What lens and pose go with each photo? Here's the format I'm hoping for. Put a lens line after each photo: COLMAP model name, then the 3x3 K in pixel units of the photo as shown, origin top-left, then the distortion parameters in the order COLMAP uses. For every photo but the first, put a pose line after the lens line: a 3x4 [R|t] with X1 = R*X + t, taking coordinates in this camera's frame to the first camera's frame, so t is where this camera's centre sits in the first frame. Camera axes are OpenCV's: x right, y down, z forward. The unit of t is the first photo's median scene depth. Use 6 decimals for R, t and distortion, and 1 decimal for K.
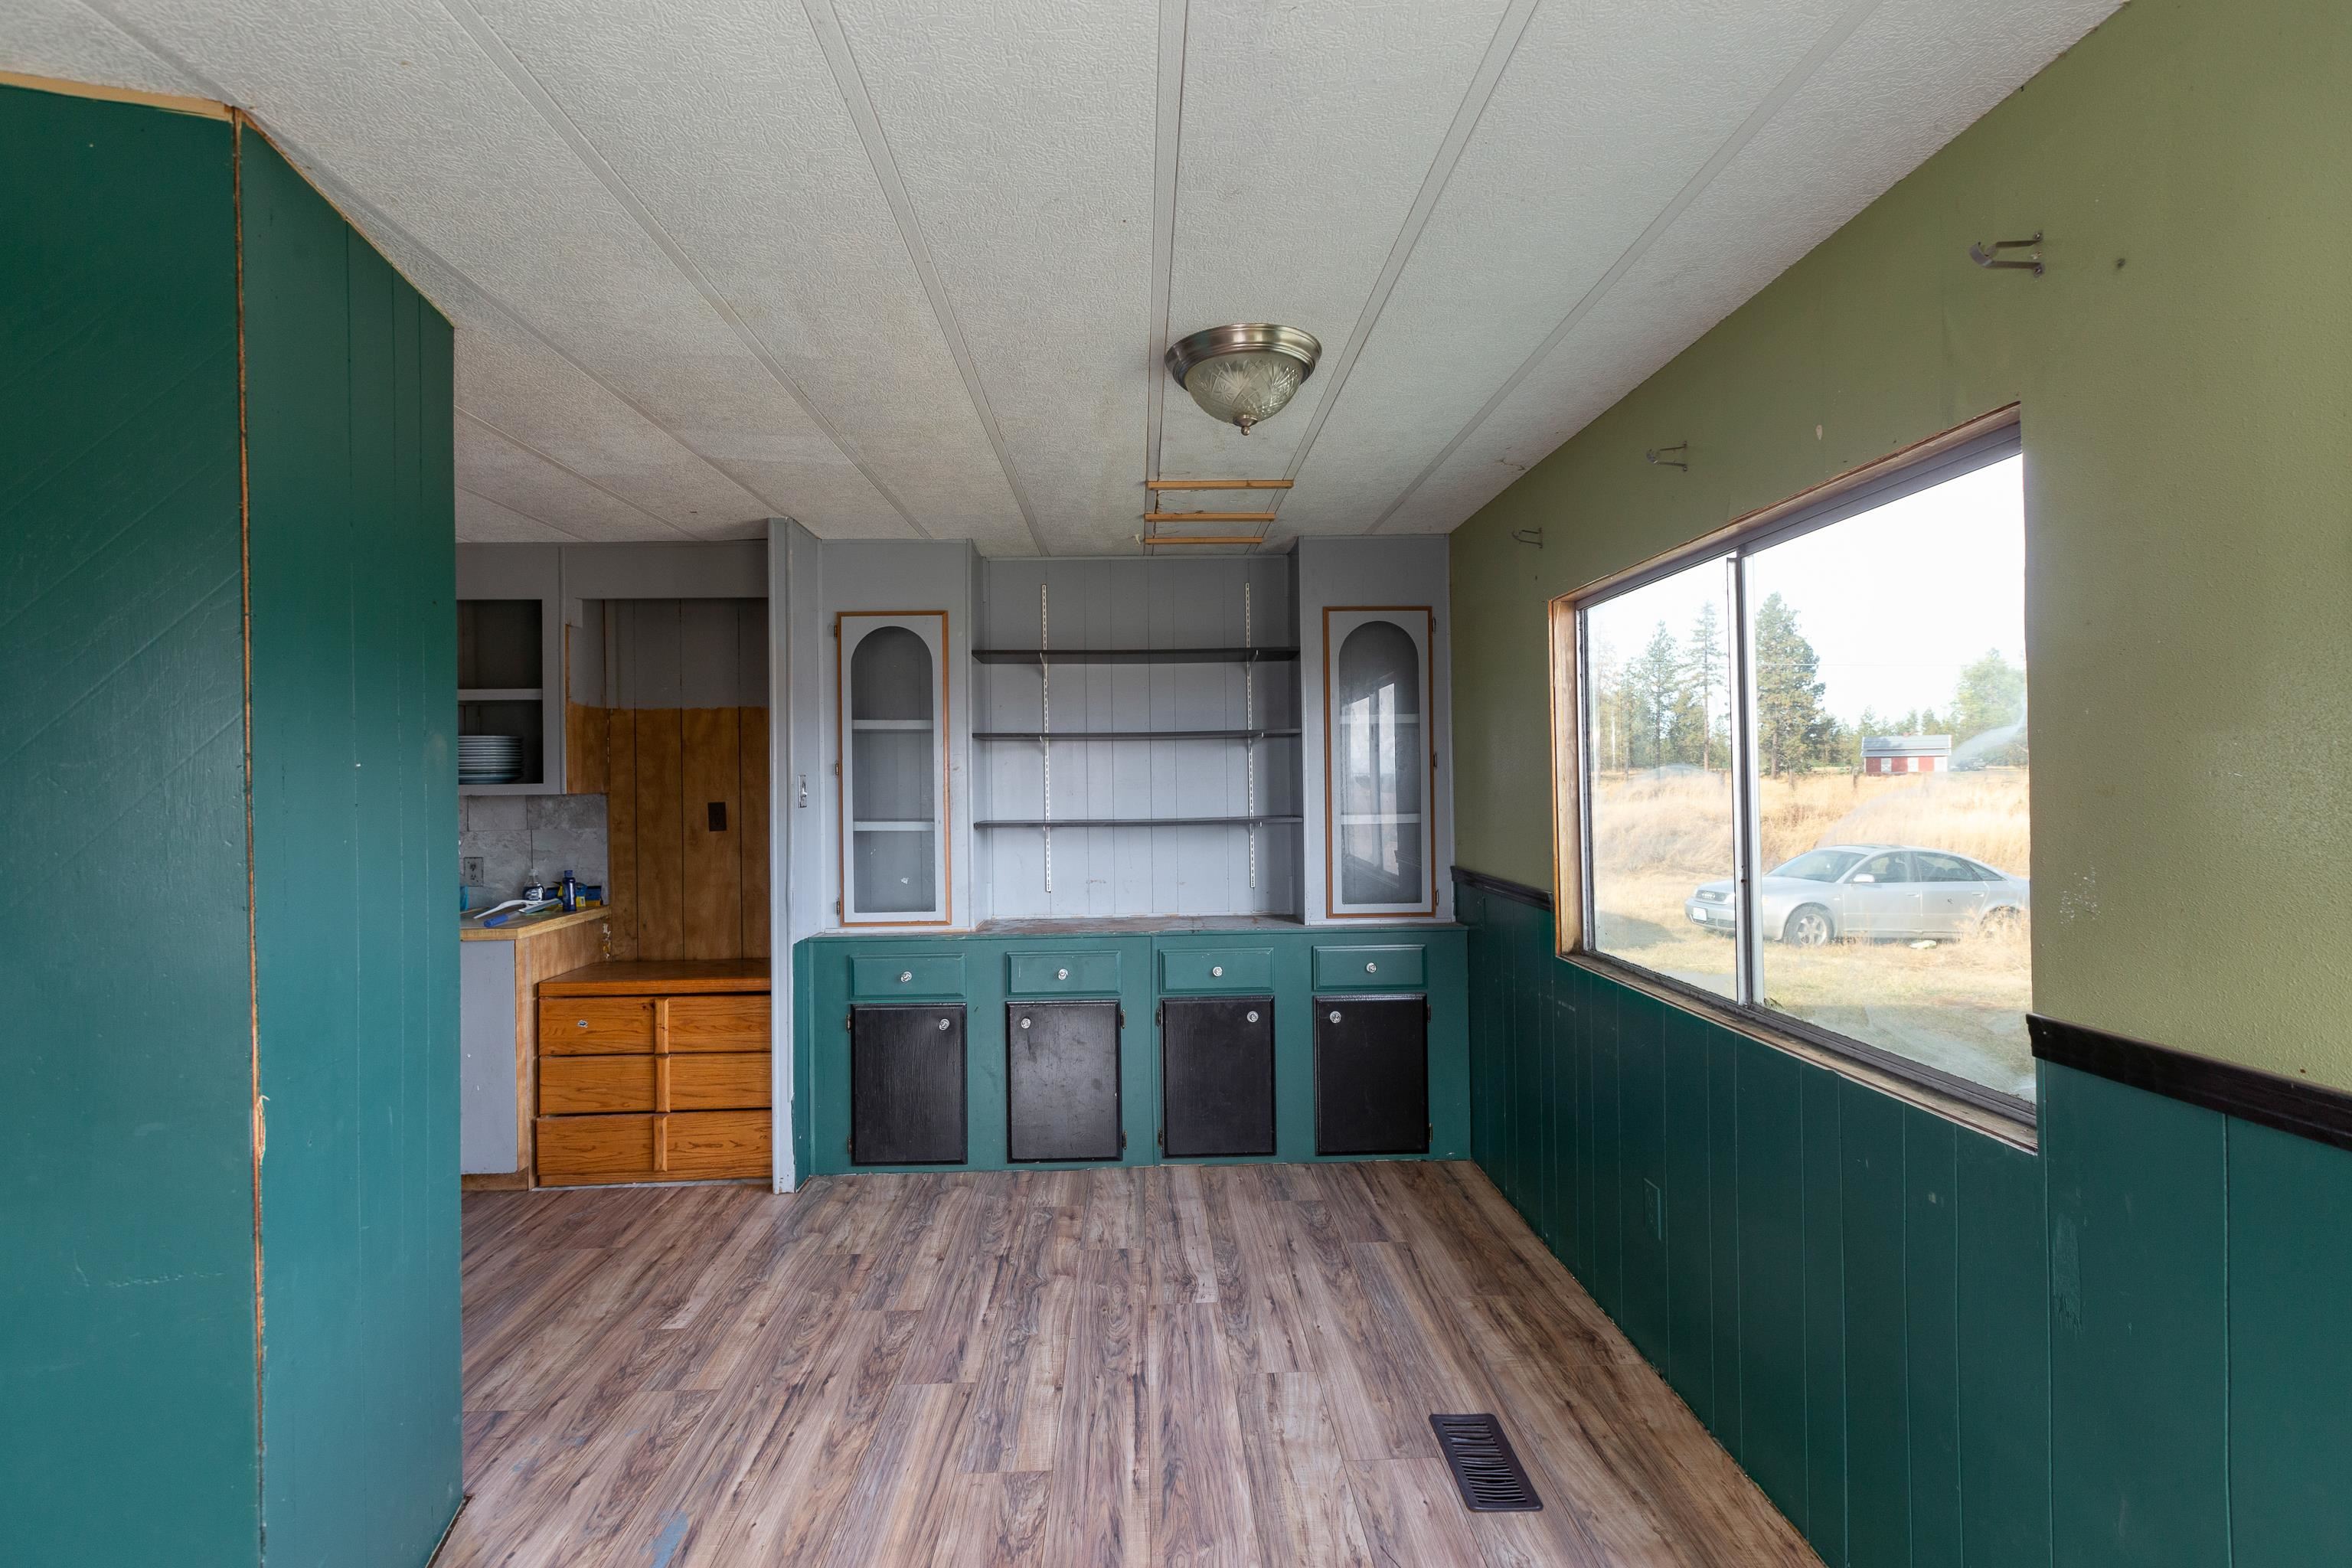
lens RADIAL K [[1042.7, 0, 1175.2], [0, 1042.7, 778.2], [0, 0, 1]] dist [0.003018, -0.000107]
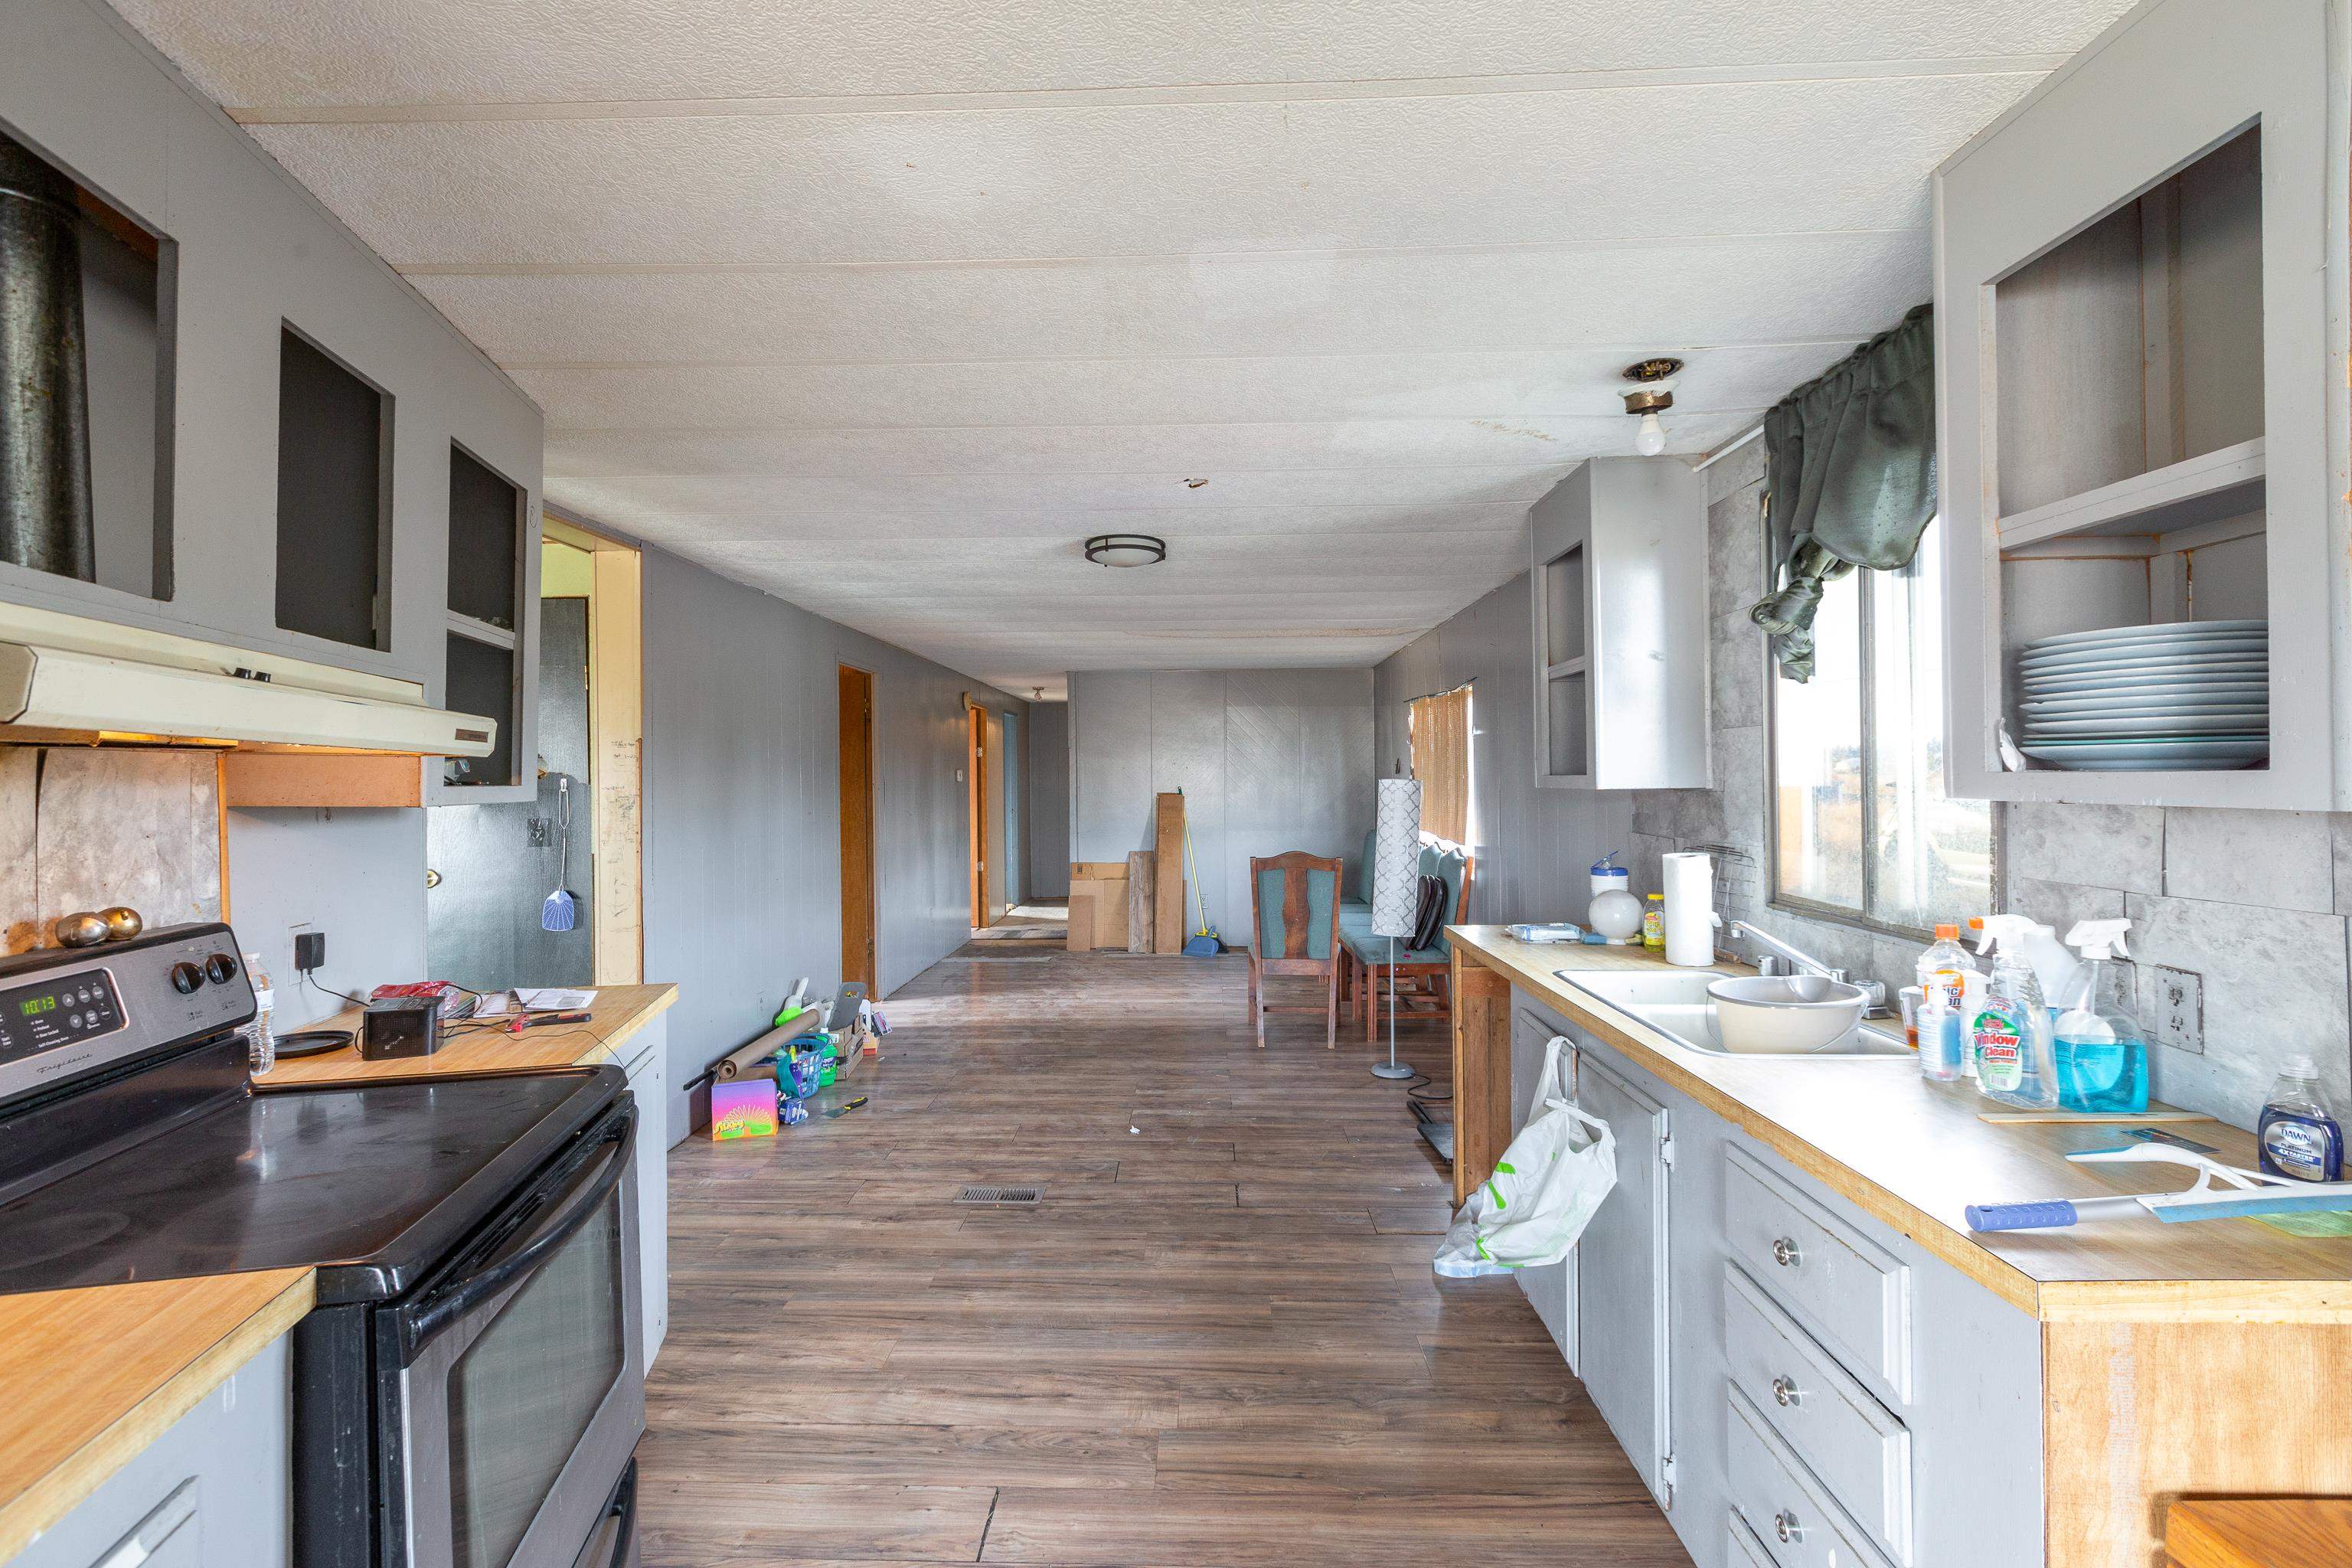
lens RADIAL K [[1042.7, 0, 1162.9], [0, 1042.7, 769.4], [0, 0, 1]] dist [0.003018, -0.000107]
pose [[-0.071011, 0.005928, -0.997458, -0.301110], [0.016186, 0.999858, 0.004790, -0.002287], [0.997344, -0.015804, -0.071097, 0.720863]]
